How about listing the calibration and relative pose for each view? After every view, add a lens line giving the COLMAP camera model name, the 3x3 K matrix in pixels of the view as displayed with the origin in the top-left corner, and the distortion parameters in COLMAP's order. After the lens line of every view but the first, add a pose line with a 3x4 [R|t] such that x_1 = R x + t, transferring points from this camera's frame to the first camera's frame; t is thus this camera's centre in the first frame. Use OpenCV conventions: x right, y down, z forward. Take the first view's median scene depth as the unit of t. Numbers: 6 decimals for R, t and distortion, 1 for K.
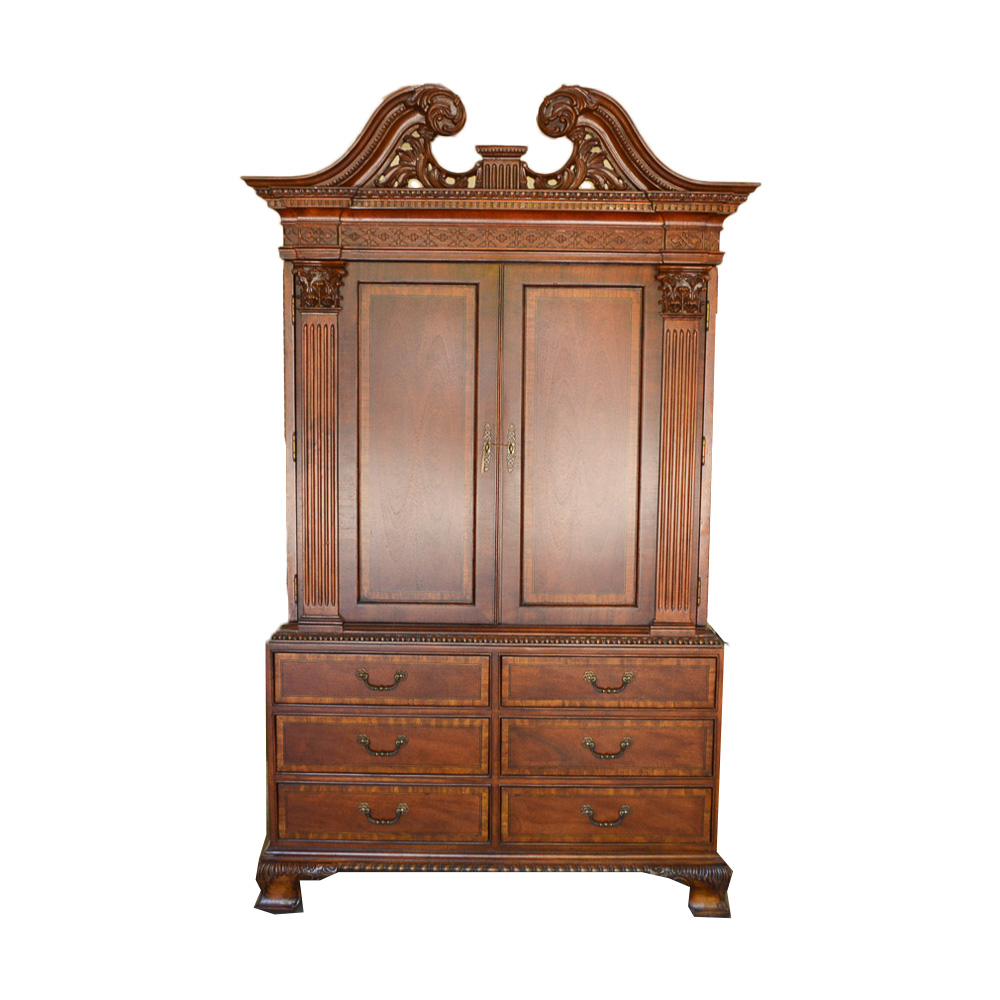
lens RADIAL K [[1213.0, 0, 500.2], [0, 1213.0, 494.8], [0, 0, 1]] dist [-0.073278, 0.000000]
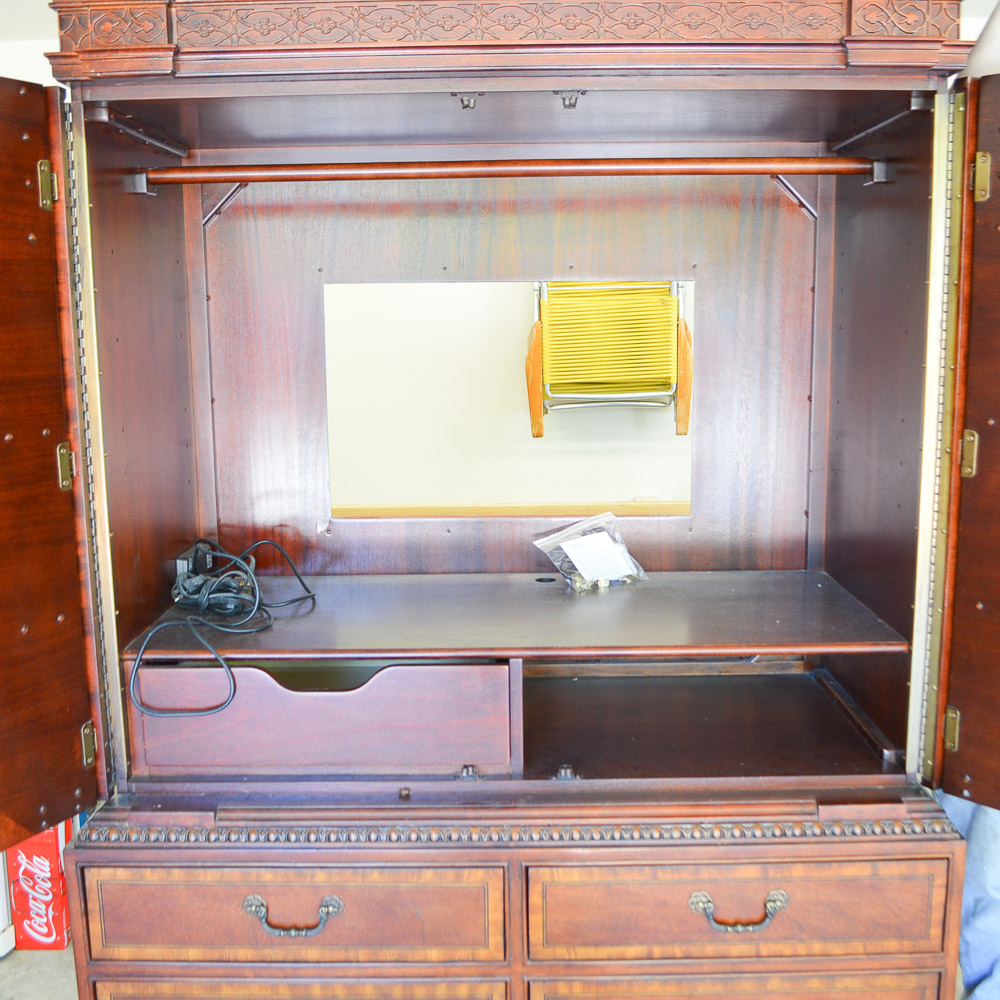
lens RADIAL K [[1213.0, 0, 496.2], [0, 1213.0, 505.8], [0, 0, 1]] dist [-0.073278, 0.000000]
pose [[0.999694, -0.022744, -0.009777, -0.003578], [0.023003, 0.999362, 0.027318, -0.032124], [0.009150, -0.027534, 0.999579, 0.497787]]
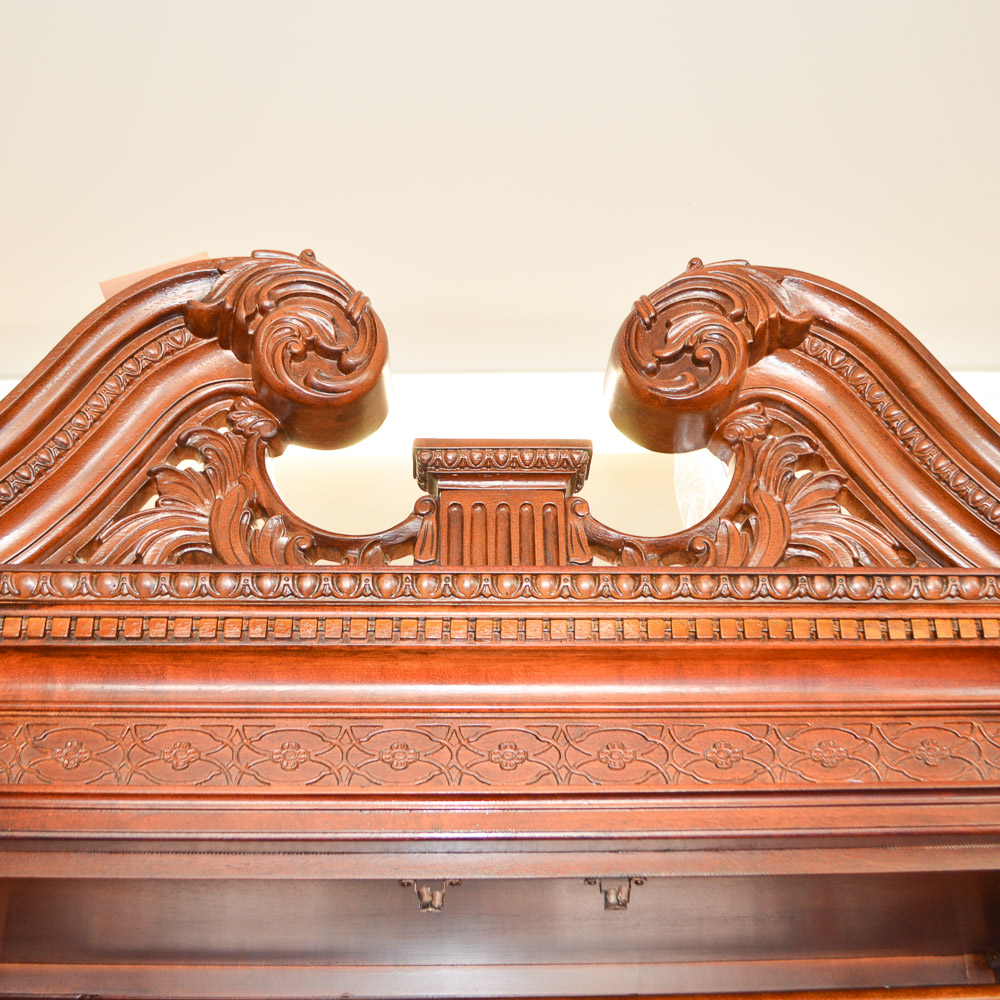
lens RADIAL K [[1213.0, 0, 498.0], [0, 1213.0, 504.3], [0, 0, 1]] dist [-0.073278, 0.000000]
pose [[0.998629, -0.002868, 0.052271, -0.014513], [0.032509, 0.816610, -0.576274, -0.097857], [-0.041032, 0.577183, 0.815583, 0.715382]]
